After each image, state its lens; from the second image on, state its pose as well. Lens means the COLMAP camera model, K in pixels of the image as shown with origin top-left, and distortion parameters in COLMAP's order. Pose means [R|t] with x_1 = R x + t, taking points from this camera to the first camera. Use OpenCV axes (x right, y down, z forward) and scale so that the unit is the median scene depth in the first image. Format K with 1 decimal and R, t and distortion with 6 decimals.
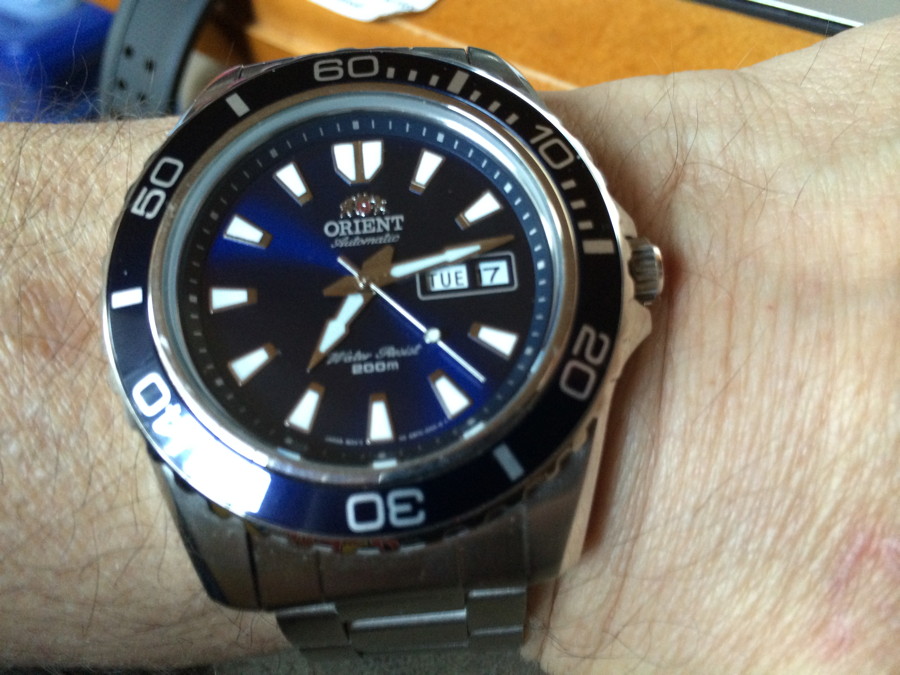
lens RADIAL K [[780.8, 0, 450.0], [0, 780.8, 337.5], [0, 0, 1]] dist [0.008369, 0.002056]
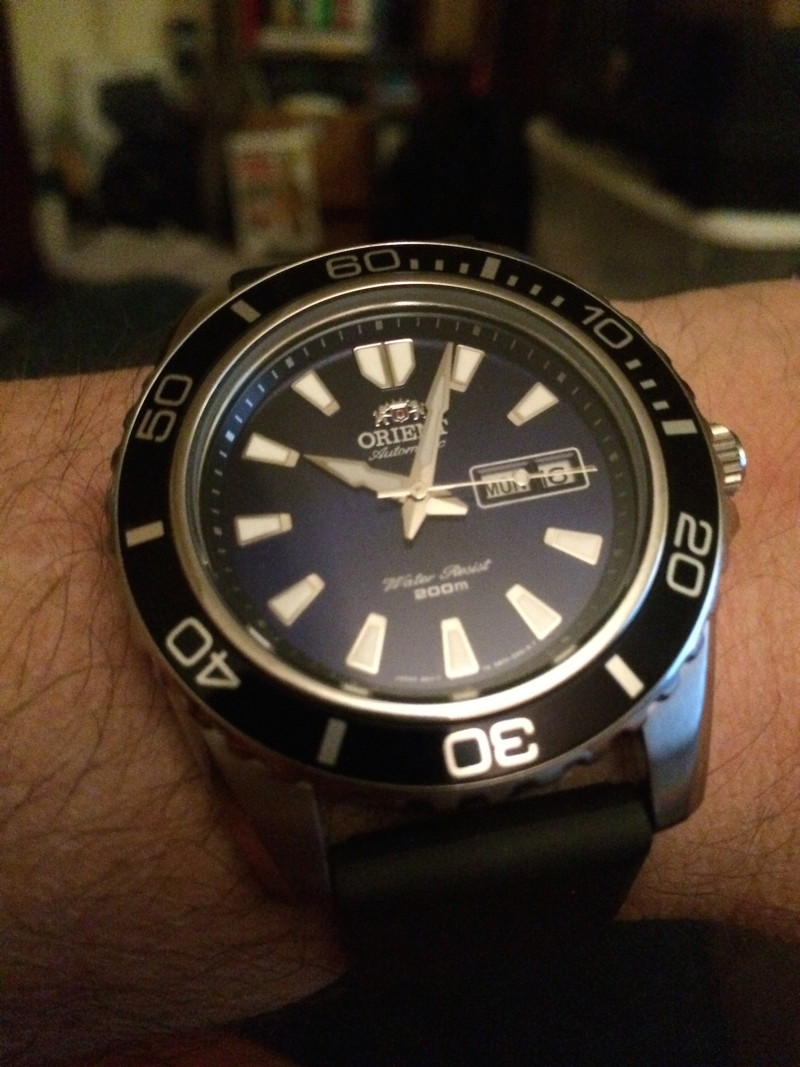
lens RADIAL K [[925.7, 0, 400.0], [0, 925.7, 533.5], [0, 0, 1]] dist [0.008369, 0.002056]
pose [[0.992715, -0.095186, 0.073868, -0.206697], [0.104459, 0.985465, -0.133967, 0.106609], [-0.060043, 0.140707, 0.988229, 0.002487]]
